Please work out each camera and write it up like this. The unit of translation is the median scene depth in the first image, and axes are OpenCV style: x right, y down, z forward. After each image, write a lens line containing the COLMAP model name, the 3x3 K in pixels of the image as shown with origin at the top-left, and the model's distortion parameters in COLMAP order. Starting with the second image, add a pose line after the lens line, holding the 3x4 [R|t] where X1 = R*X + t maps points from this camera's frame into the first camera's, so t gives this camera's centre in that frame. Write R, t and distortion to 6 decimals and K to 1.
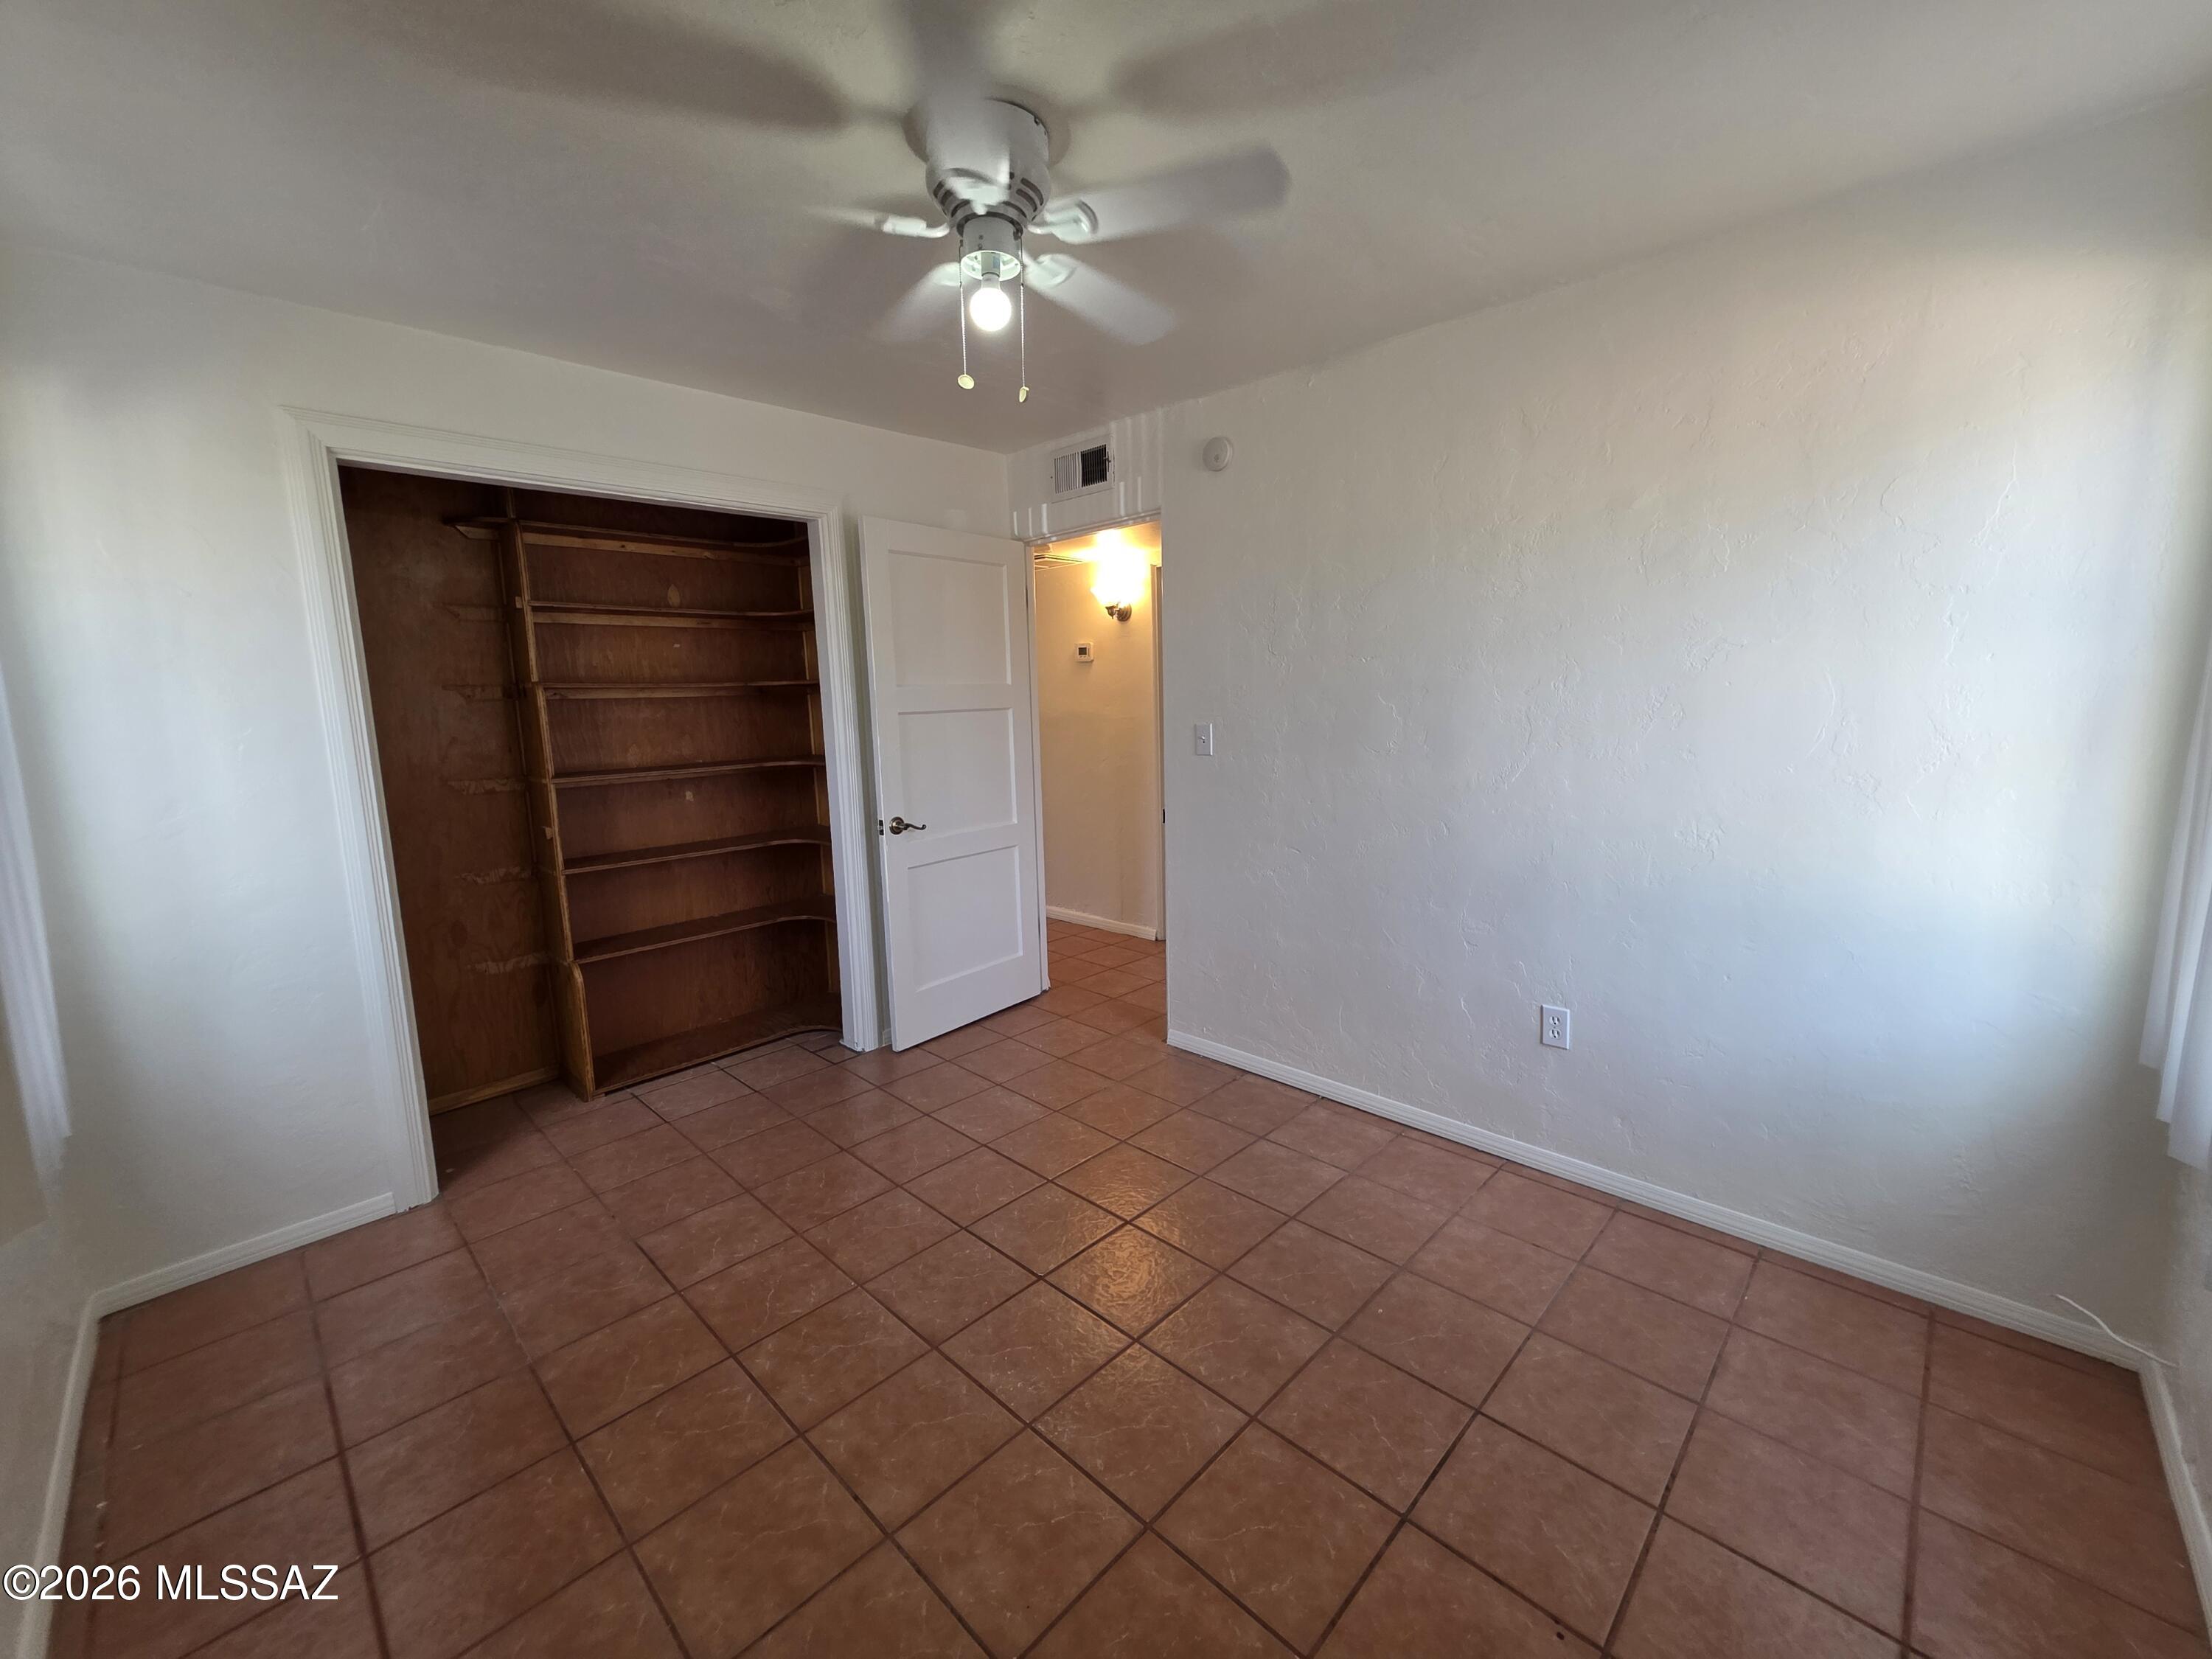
lens RADIAL K [[889.0, 0, 1104.2], [0, 889.0, 830.2], [0, 0, 1]] dist [0.000176, 0.000013]
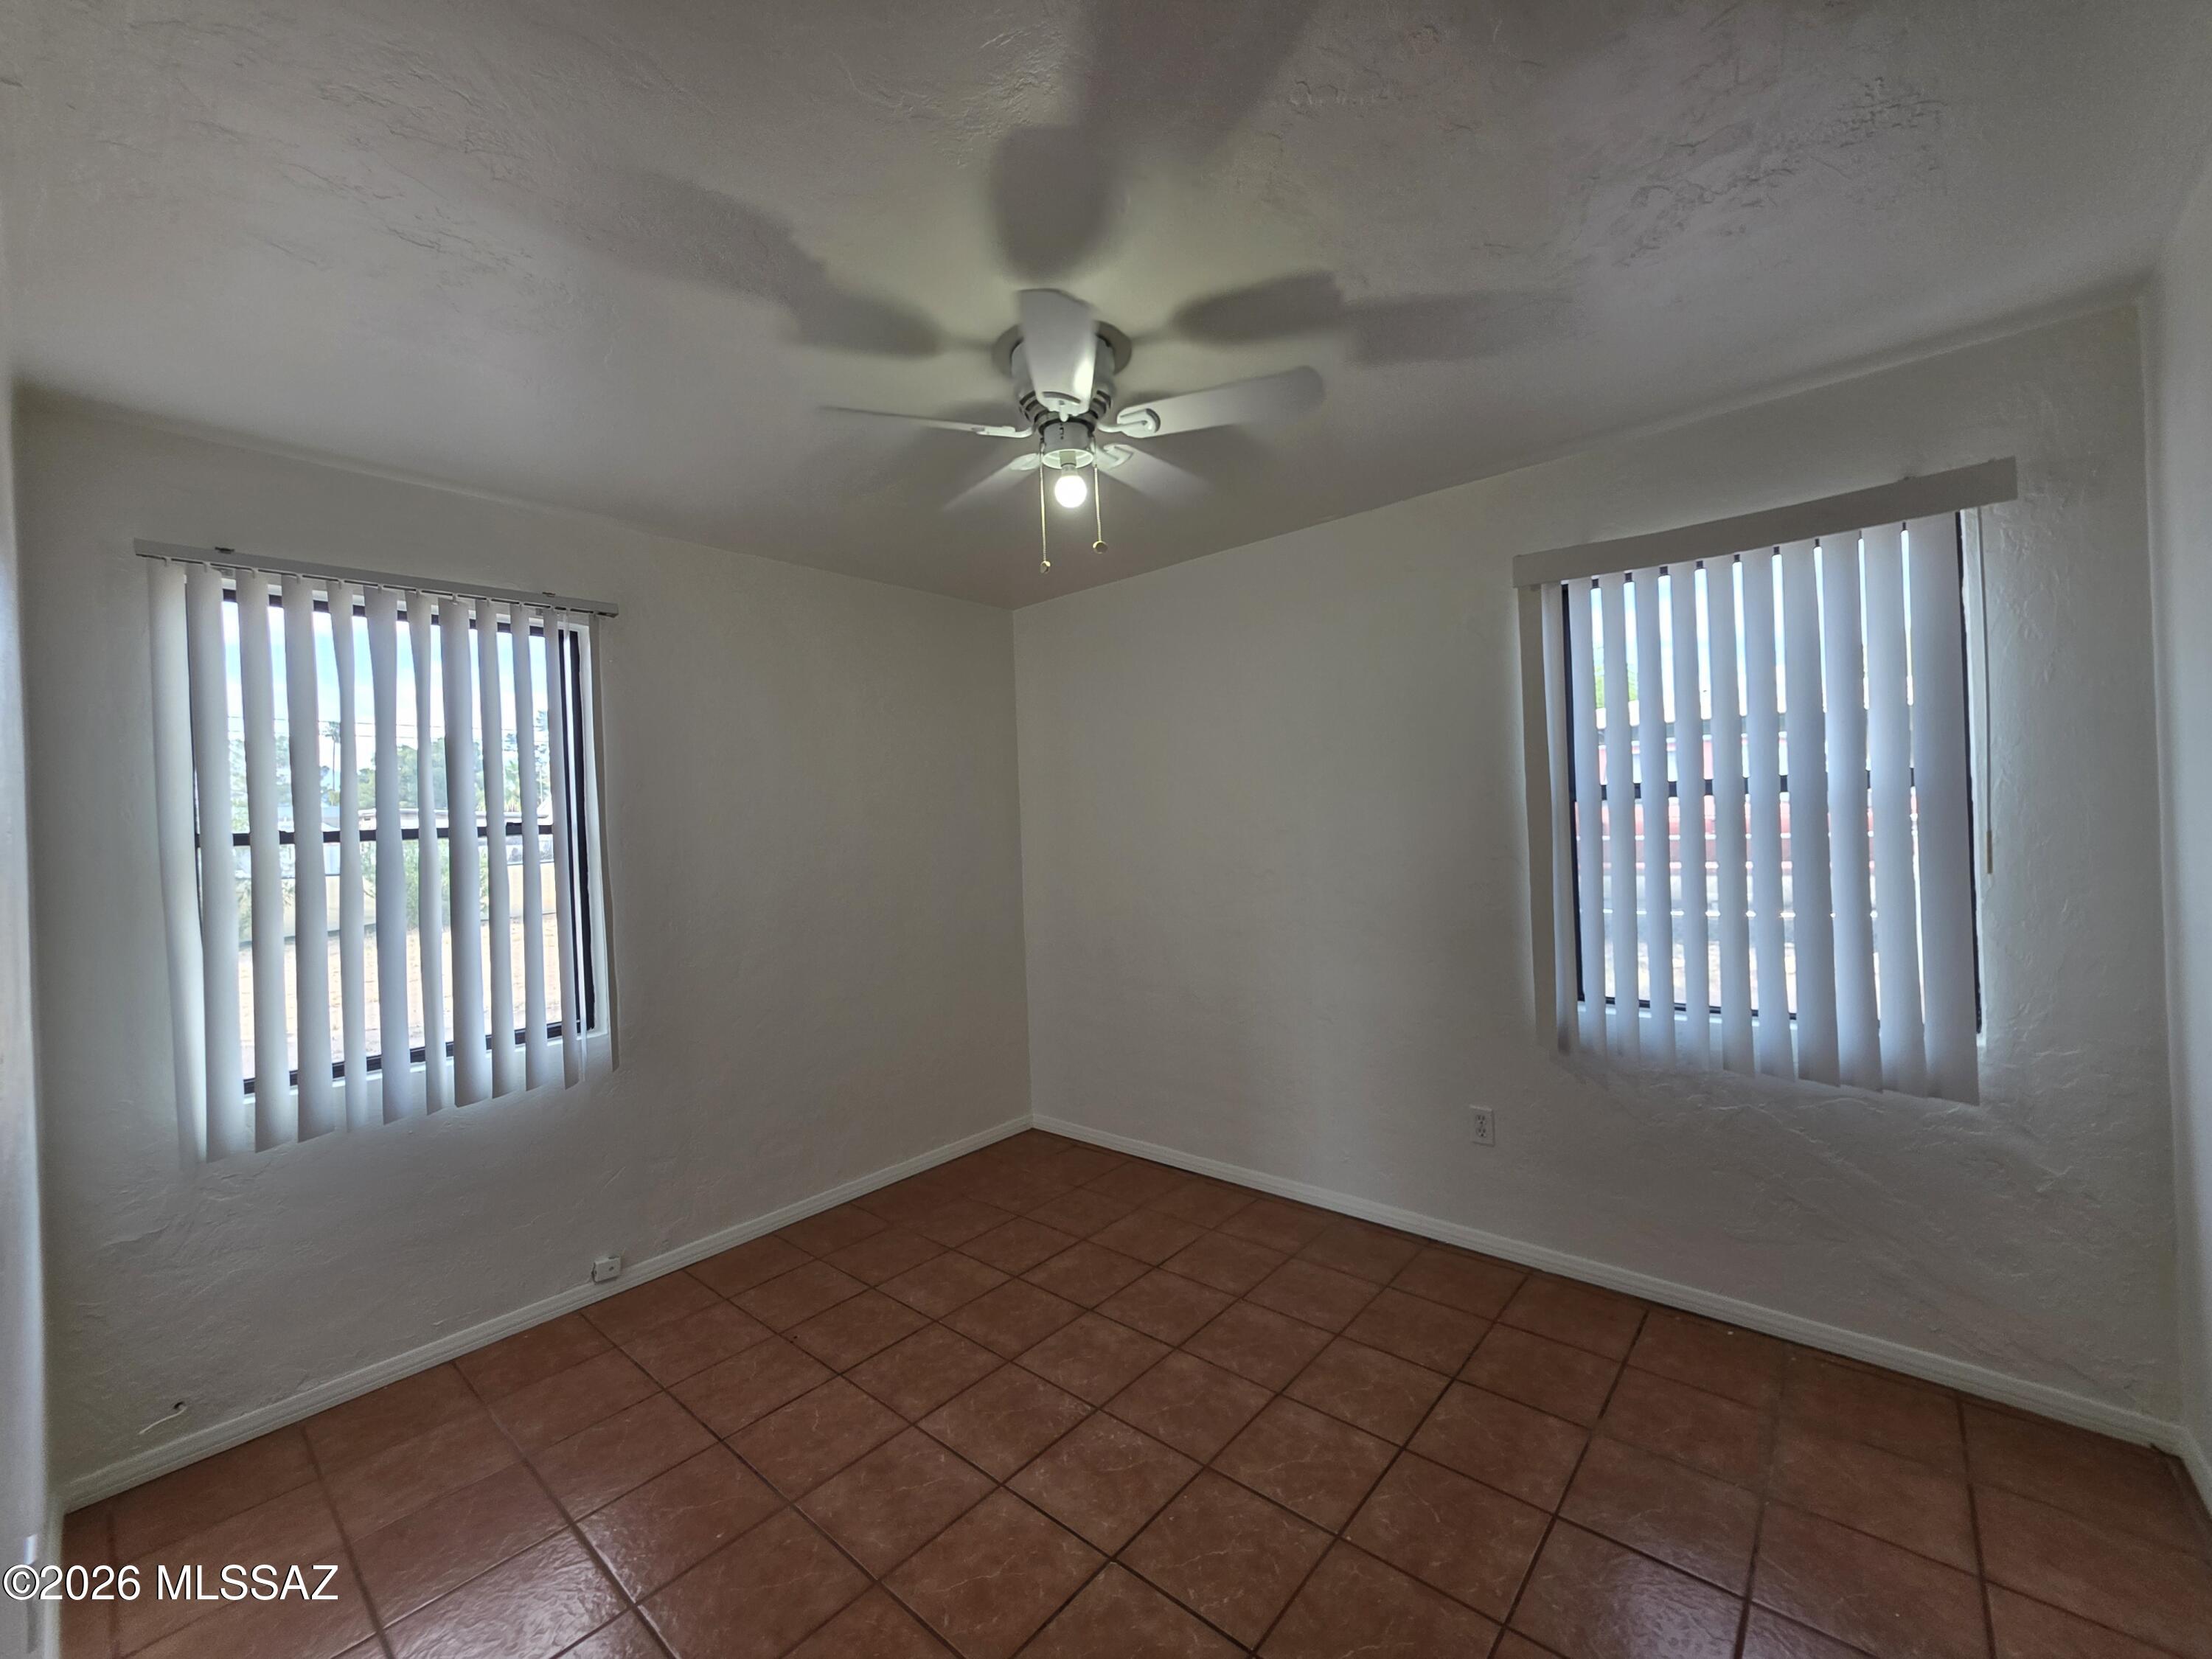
lens RADIAL K [[889.0, 0, 1104.6], [0, 889.0, 820.1], [0, 0, 1]] dist [0.000176, 0.000013]
pose [[-0.996648, 0.062212, -0.053122, -0.077212], [0.053359, 0.986582, 0.154303, -0.315495], [0.062009, 0.150951, -0.986594, 2.048284]]
